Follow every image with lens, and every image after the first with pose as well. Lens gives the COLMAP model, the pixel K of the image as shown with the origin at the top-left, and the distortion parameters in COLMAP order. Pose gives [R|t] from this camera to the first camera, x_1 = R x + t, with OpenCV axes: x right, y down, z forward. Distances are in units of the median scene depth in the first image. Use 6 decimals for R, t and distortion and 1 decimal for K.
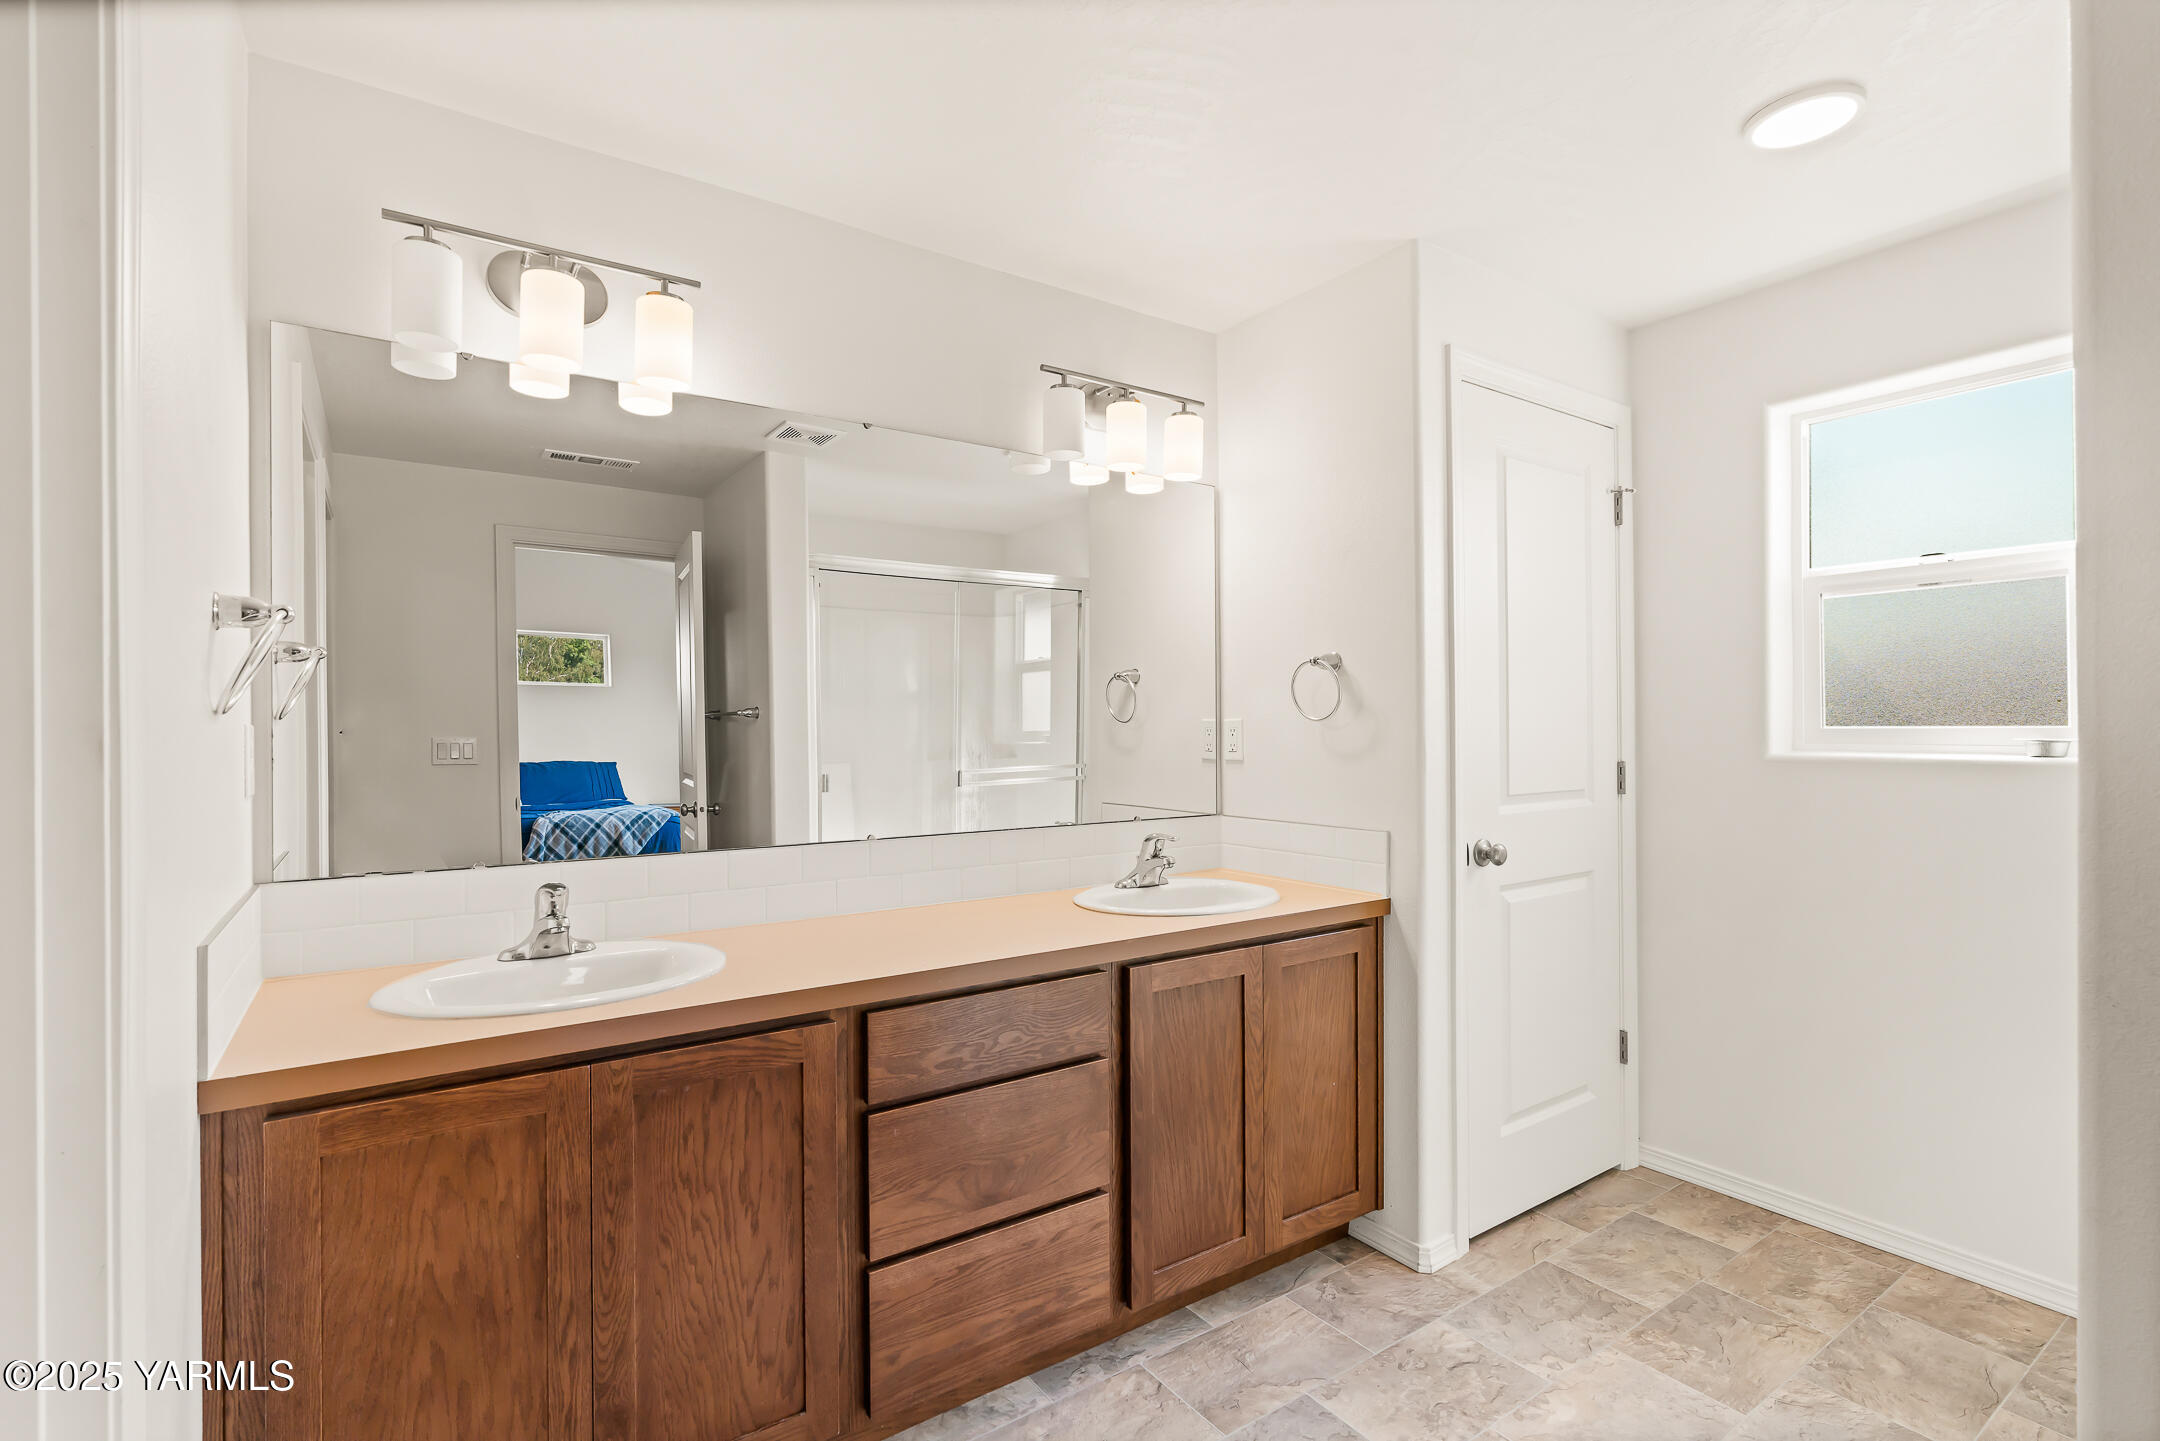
lens RADIAL K [[983.7, 0, 1078.2], [0, 983.7, 734.8], [0, 0, 1]] dist [0.000860, 0.000254]
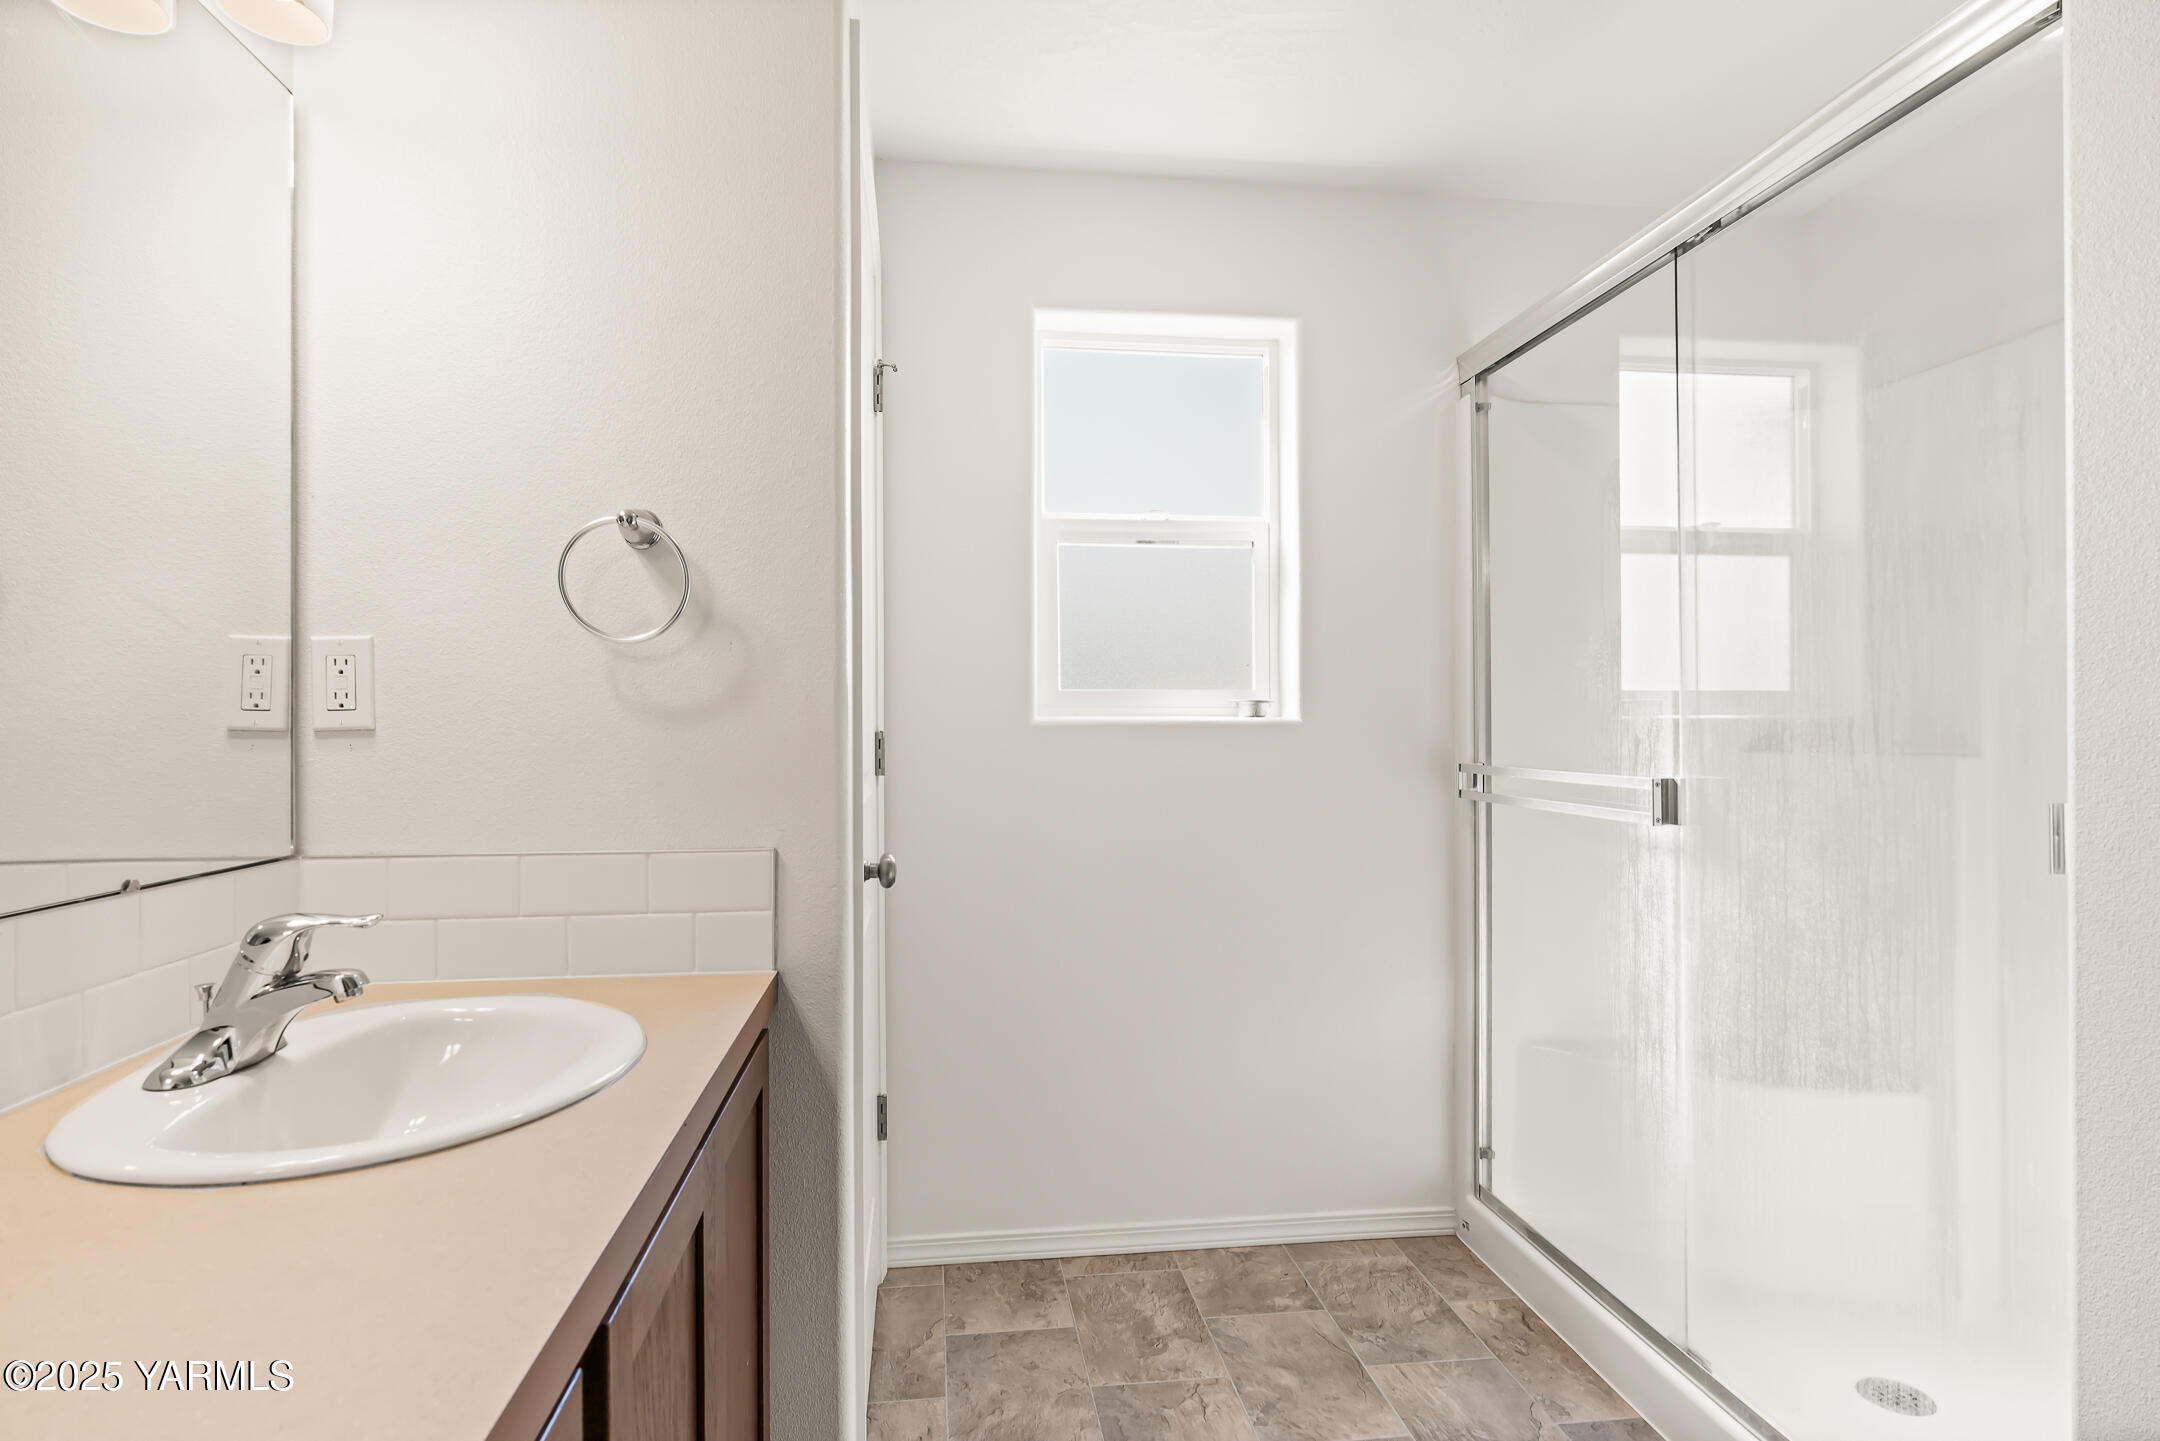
lens RADIAL K [[1168.9, 0, 1087.8], [0, 1168.9, 705.7], [0, 0, 1]] dist [-0.002321, -0.000137]
pose [[0.446473, 0.013231, 0.894699, -0.190558], [-0.000948, 0.999897, -0.014314, 0.025991], [-0.894797, 0.005542, 0.446439, 0.546501]]
